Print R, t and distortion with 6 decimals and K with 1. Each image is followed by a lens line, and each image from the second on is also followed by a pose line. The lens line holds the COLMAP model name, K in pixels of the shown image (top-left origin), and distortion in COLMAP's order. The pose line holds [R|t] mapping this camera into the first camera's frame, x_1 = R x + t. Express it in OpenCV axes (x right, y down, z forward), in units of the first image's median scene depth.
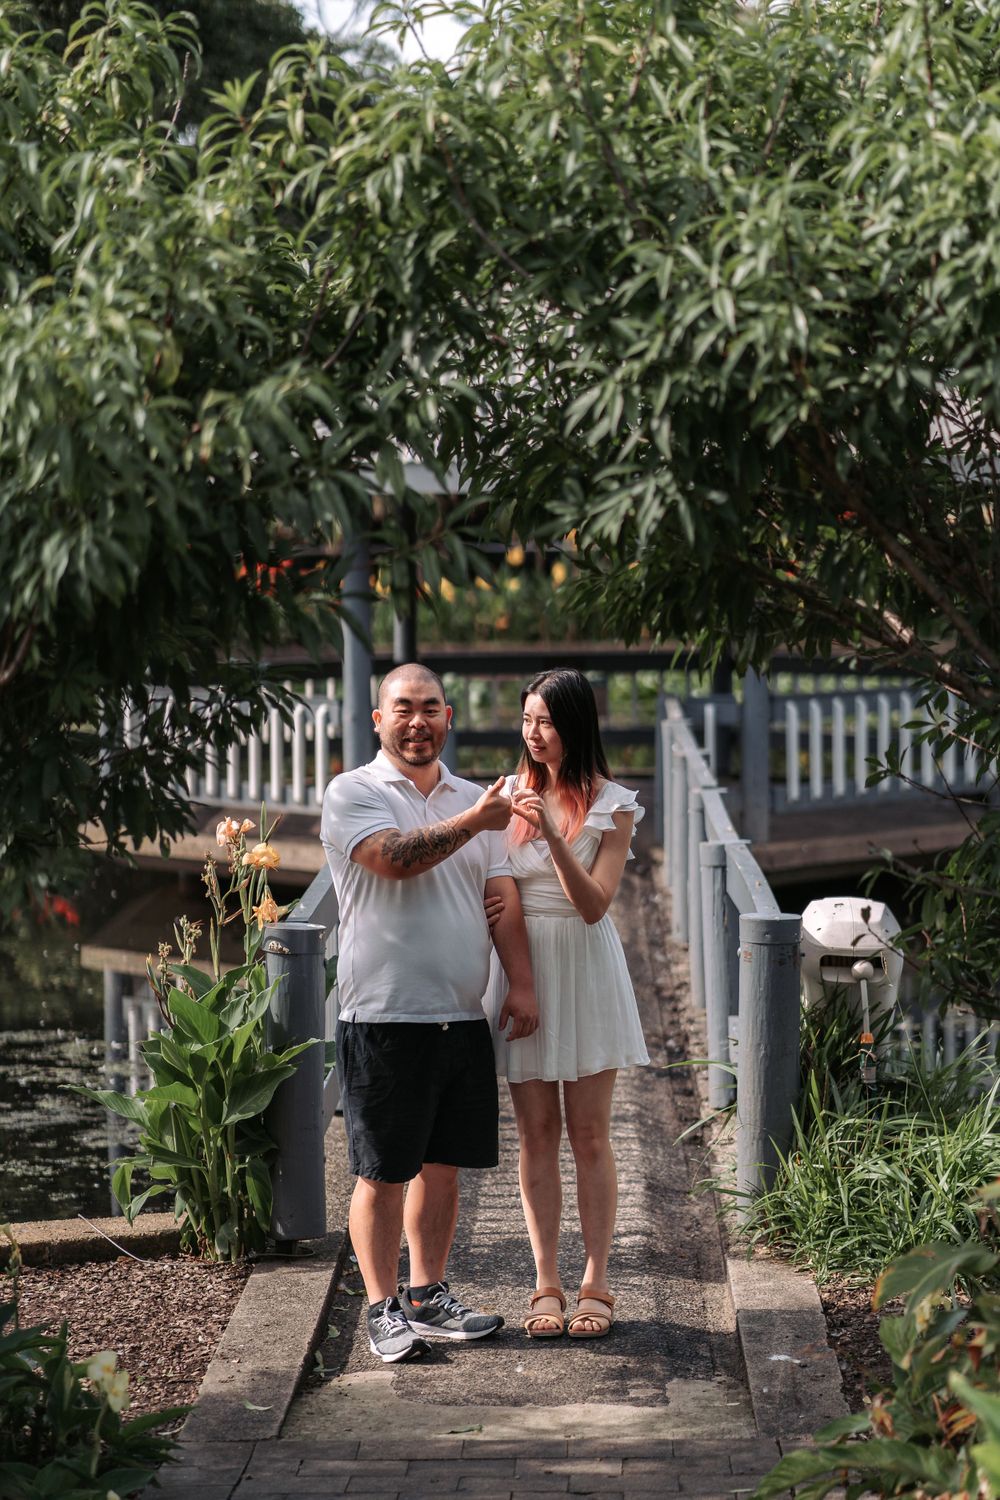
lens RADIAL K [[3522.9, 0, 500.0], [0, 3522.9, 750.0], [0, 0, 1]] dist [0.005739, -0.144126]
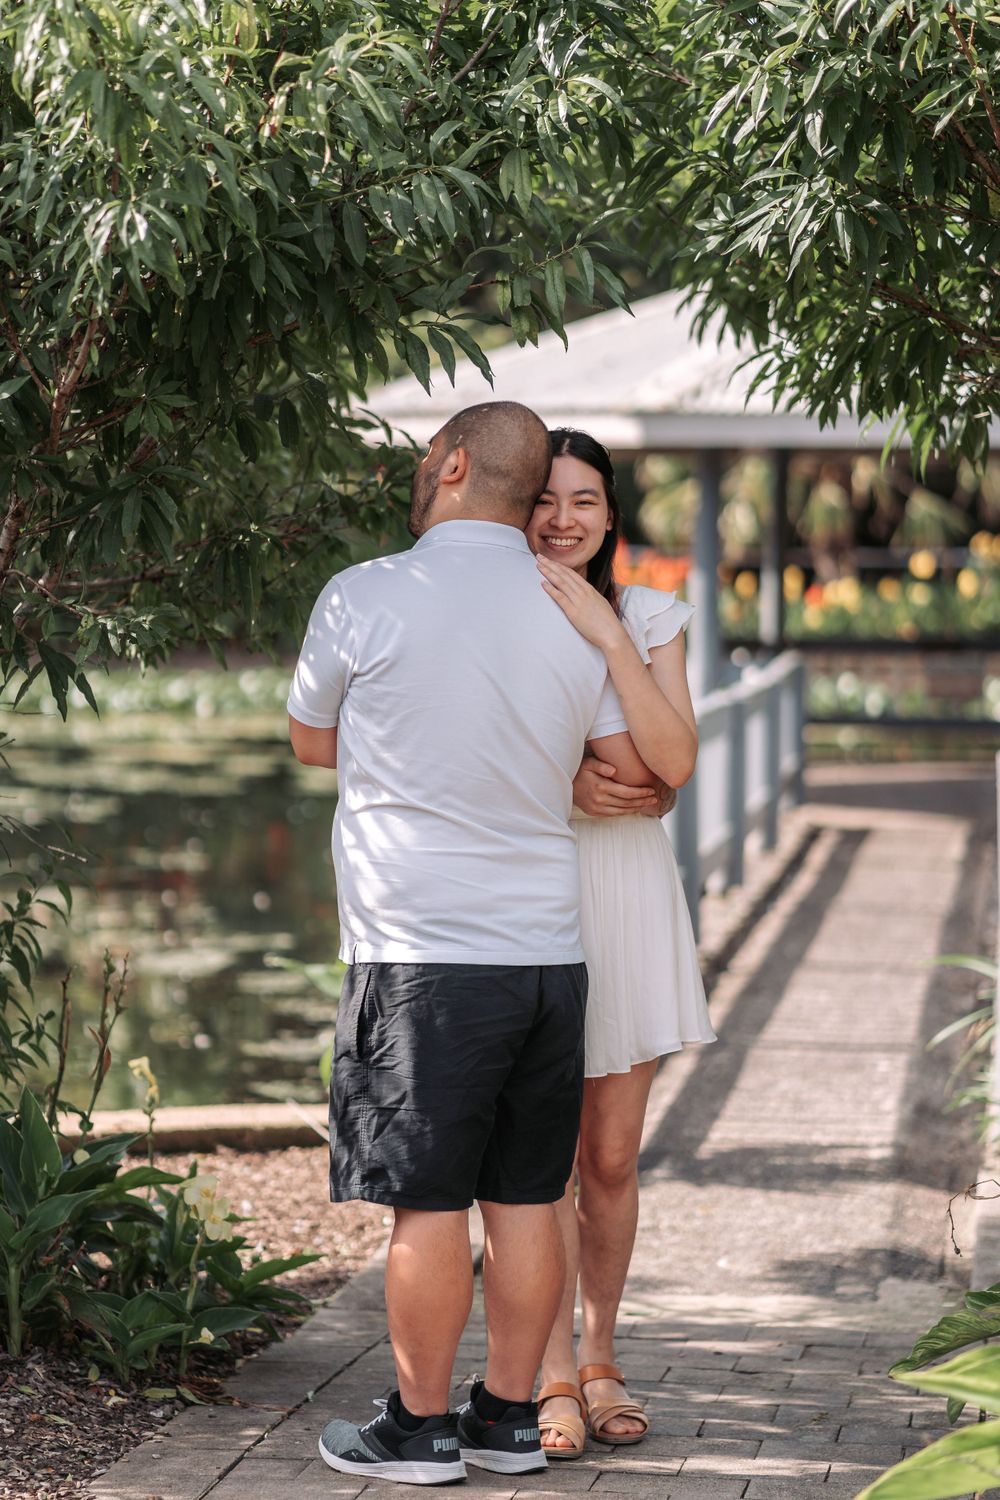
lens RADIAL K [[3522.9, 0, 500.0], [0, 3522.9, 750.0], [0, 0, 1]] dist [0.005739, -0.144126]
pose [[0.991488, 0.026528, -0.127465, 0.055746], [-0.028567, 0.999491, -0.014196, 0.052808], [0.127024, 0.017716, 0.991741, 0.079568]]
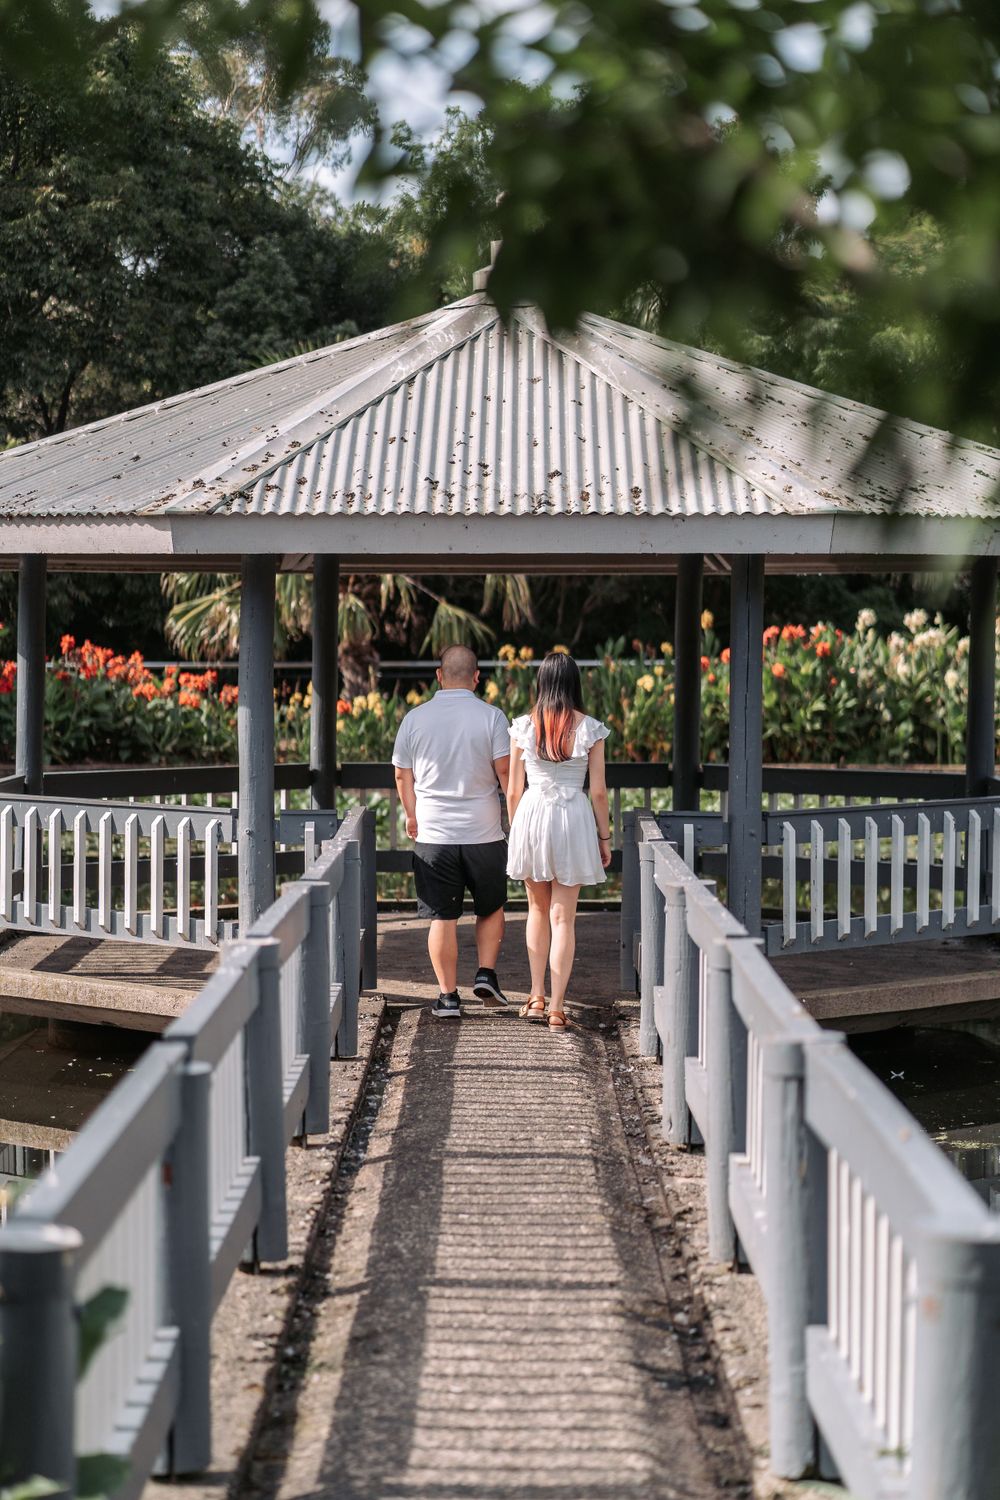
lens RADIAL K [[3133.1, 0, 495.8], [0, 3133.1, 805.5], [0, 0, 1]] dist [0.023424, 0.021402]
pose [[0.999695, 0.012316, 0.021404, -0.001171], [-0.011858, 0.999701, -0.021383, -0.001951], [-0.021661, 0.021123, 0.999542, 0.572063]]
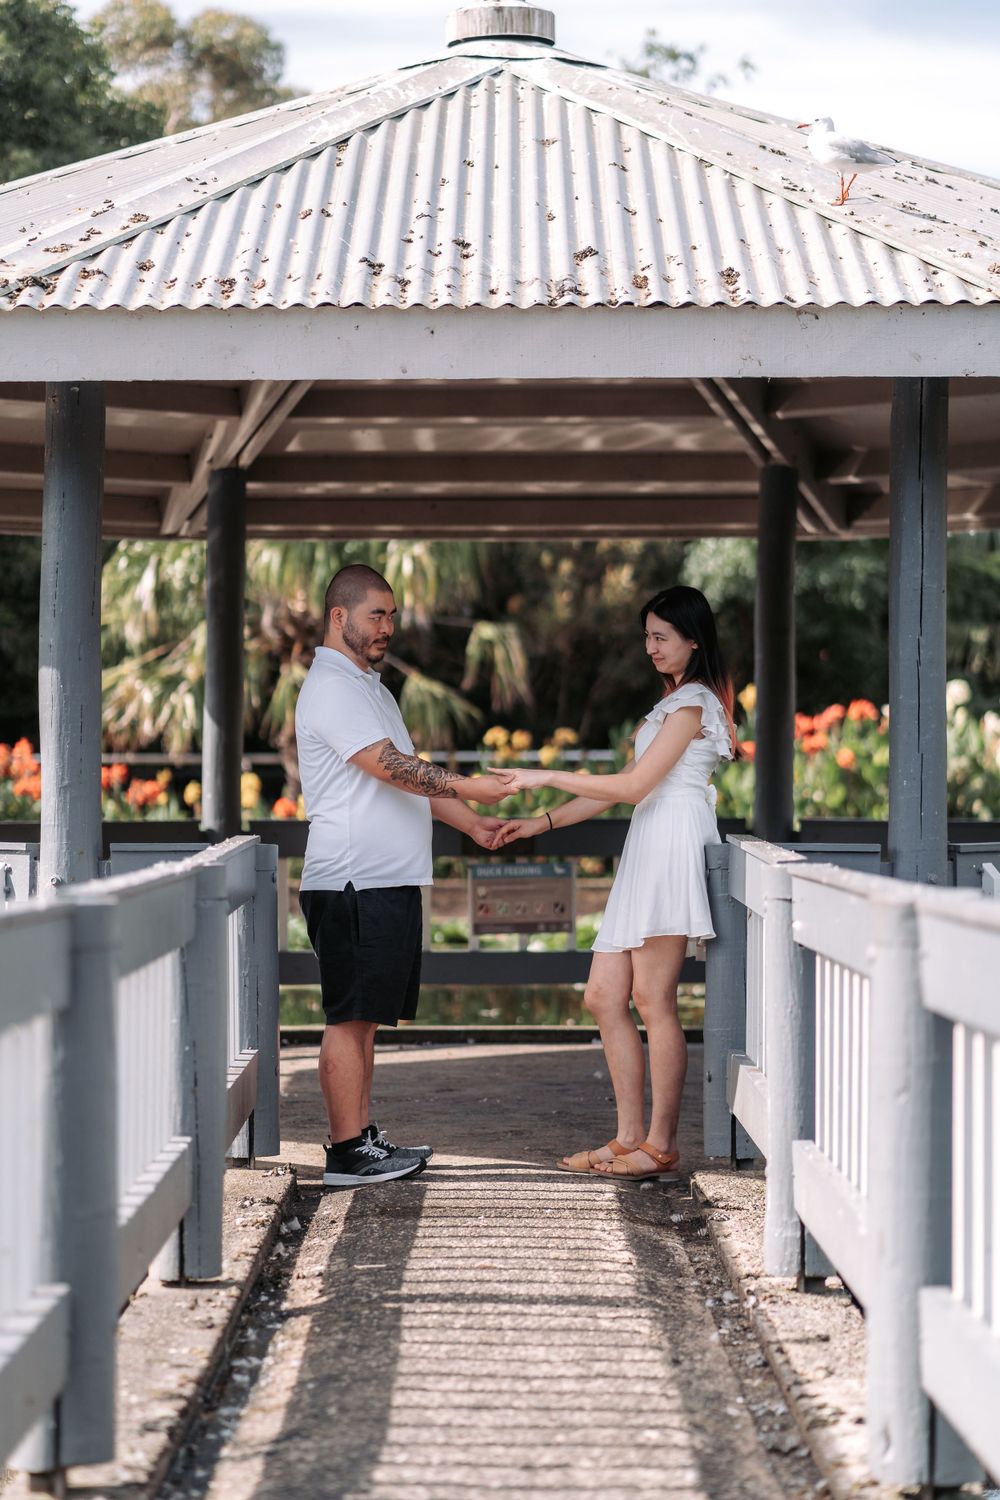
lens RADIAL K [[3374.0, 0, 478.4], [0, 3374.0, 796.9], [0, 0, 1]] dist [-0.002458, -0.028108]
pose [[0.999751, 0.009873, 0.020011, 0.010205], [-0.008328, 0.997081, -0.075895, 0.026094], [-0.020702, 0.075709, 0.996915, 1.139678]]
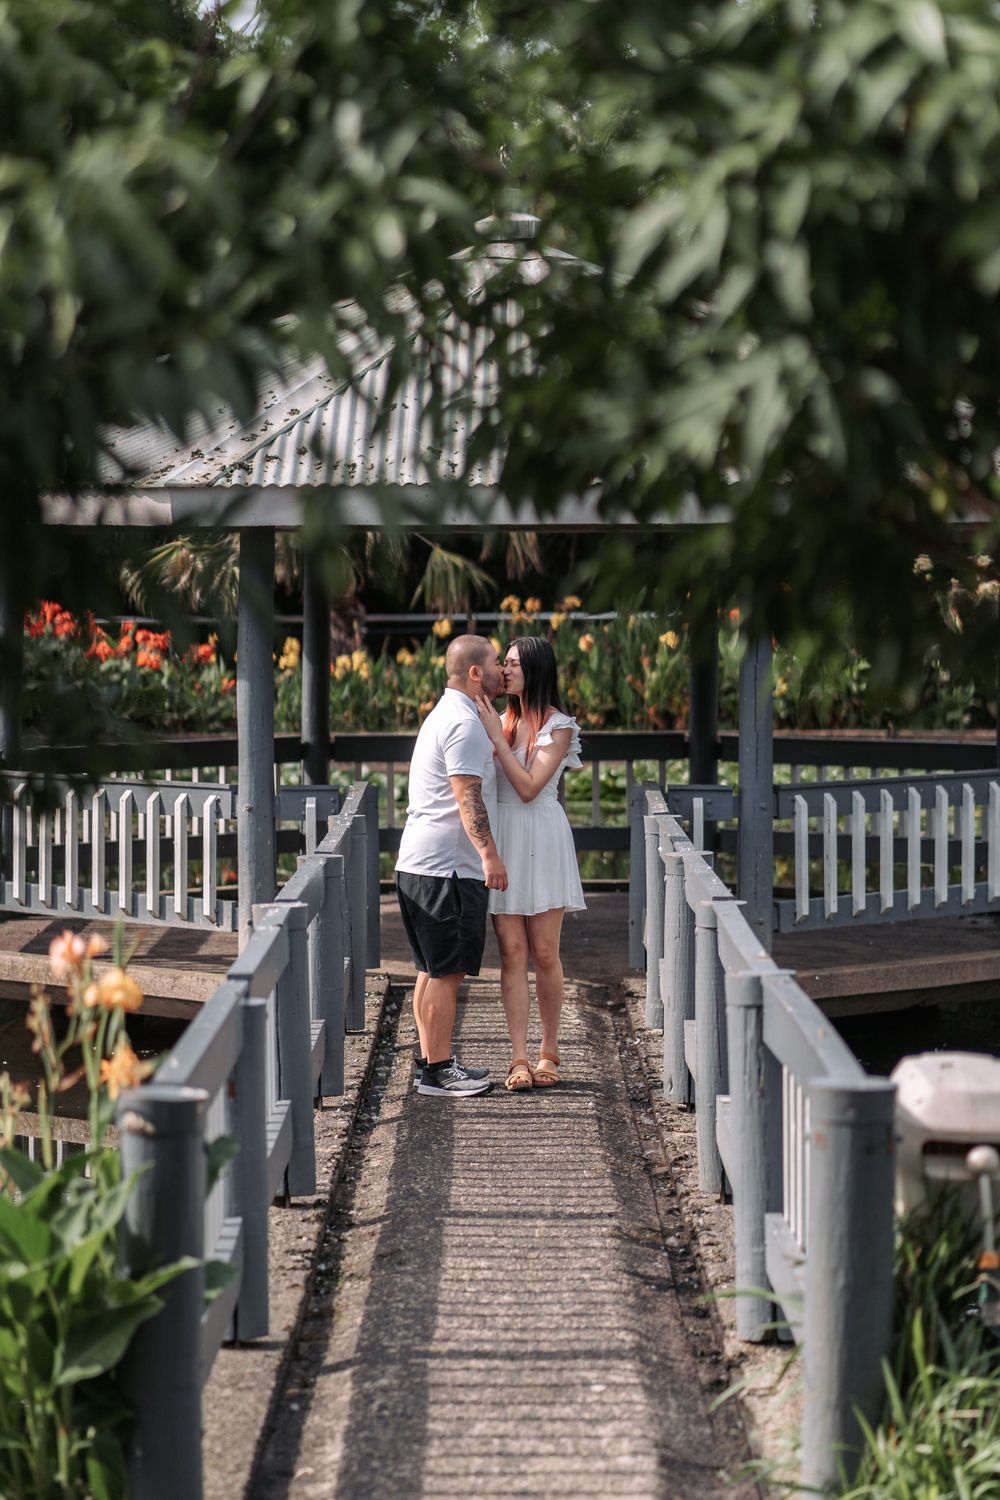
lens RADIAL K [[3920.6, 0, 500.0], [0, 3920.6, 750.0], [0, 0, 1]] dist [0.041442, -0.153074]
pose [[0.999727, 0.007403, 0.022139, -0.010174], [-0.006767, 0.999565, -0.028693, 0.004674], [-0.022342, 0.028535, 0.999343, 0.237728]]
